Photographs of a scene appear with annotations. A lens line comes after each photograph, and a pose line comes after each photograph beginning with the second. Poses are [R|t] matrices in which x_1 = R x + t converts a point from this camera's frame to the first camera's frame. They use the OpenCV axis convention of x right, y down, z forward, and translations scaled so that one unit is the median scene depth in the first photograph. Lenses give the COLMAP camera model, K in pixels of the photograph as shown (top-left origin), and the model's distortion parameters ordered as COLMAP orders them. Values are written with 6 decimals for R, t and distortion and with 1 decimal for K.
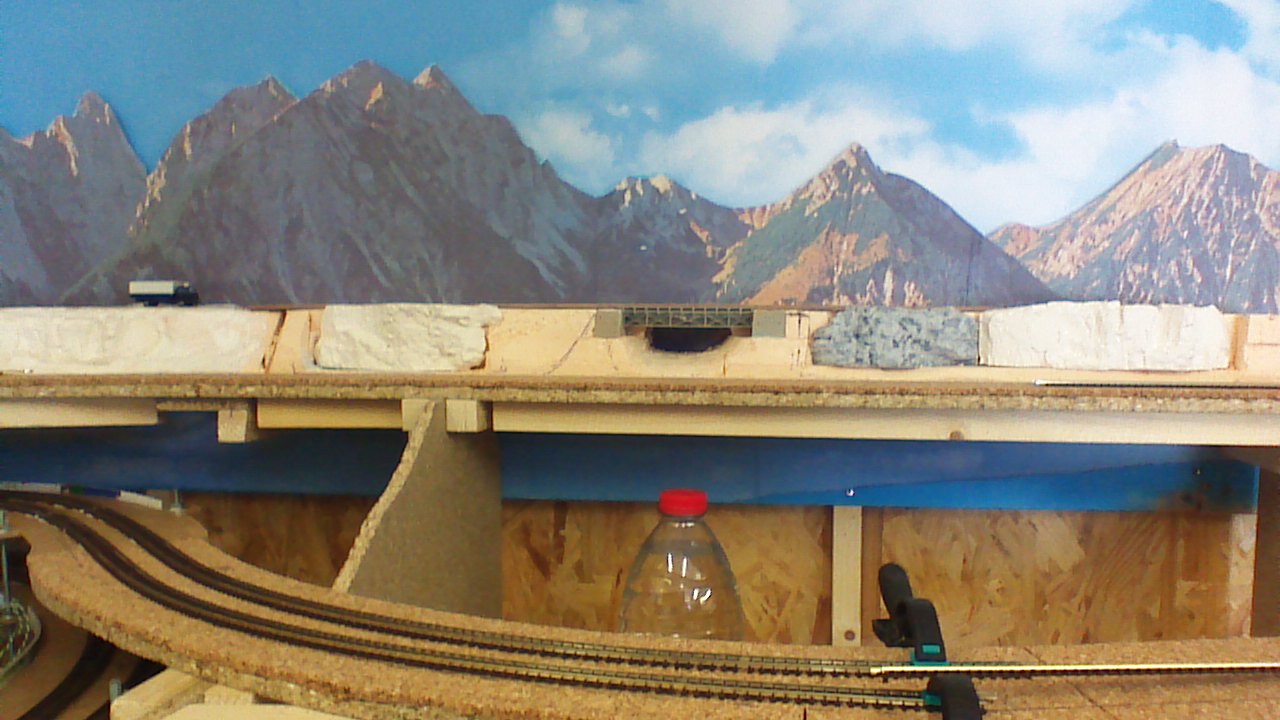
lens RADIAL K [[1098.6, 0, 655.8], [0, 1098.6, 381.4], [0, 0, 1]] dist [0.031896, -0.110773]
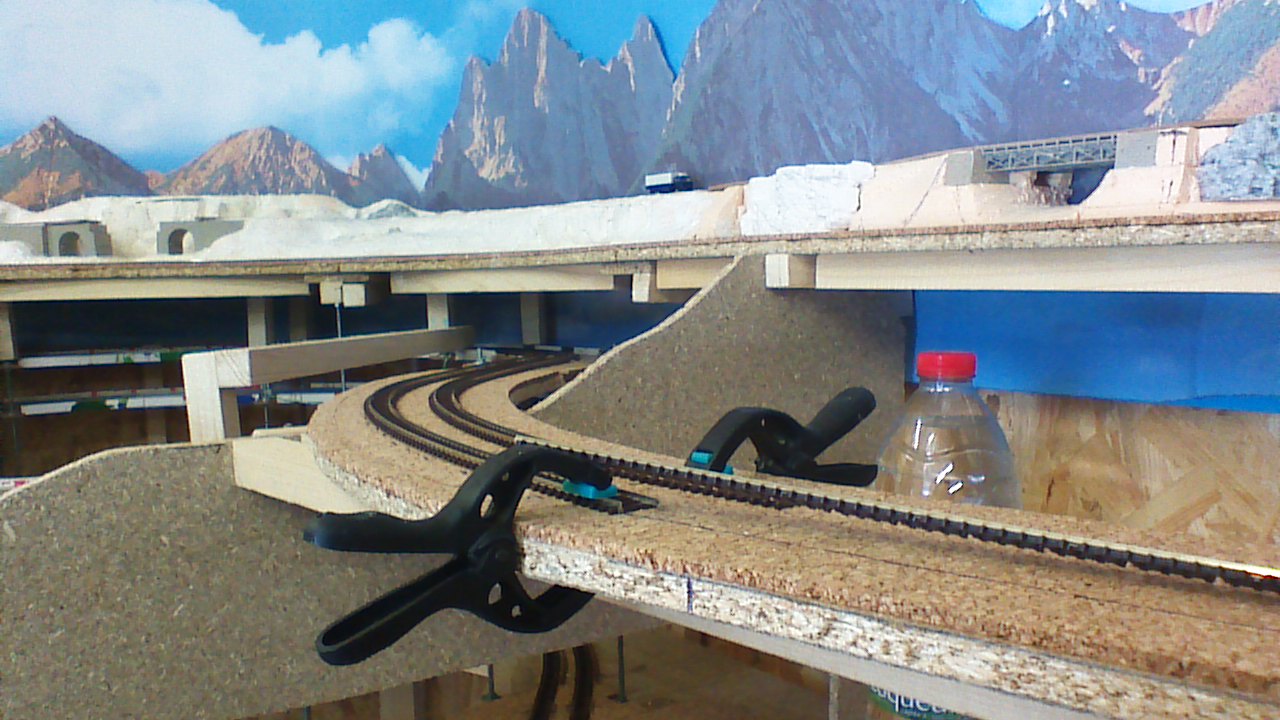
lens RADIAL K [[1102.7, 0, 644.0], [0, 1102.7, 378.6], [0, 0, 1]] dist [0.034689, -0.137536]
pose [[0.681918, 0.057096, -0.729197, 0.391161], [-0.042405, 0.998358, 0.038515, 0.080487], [0.730198, 0.004658, 0.683220, 0.219192]]
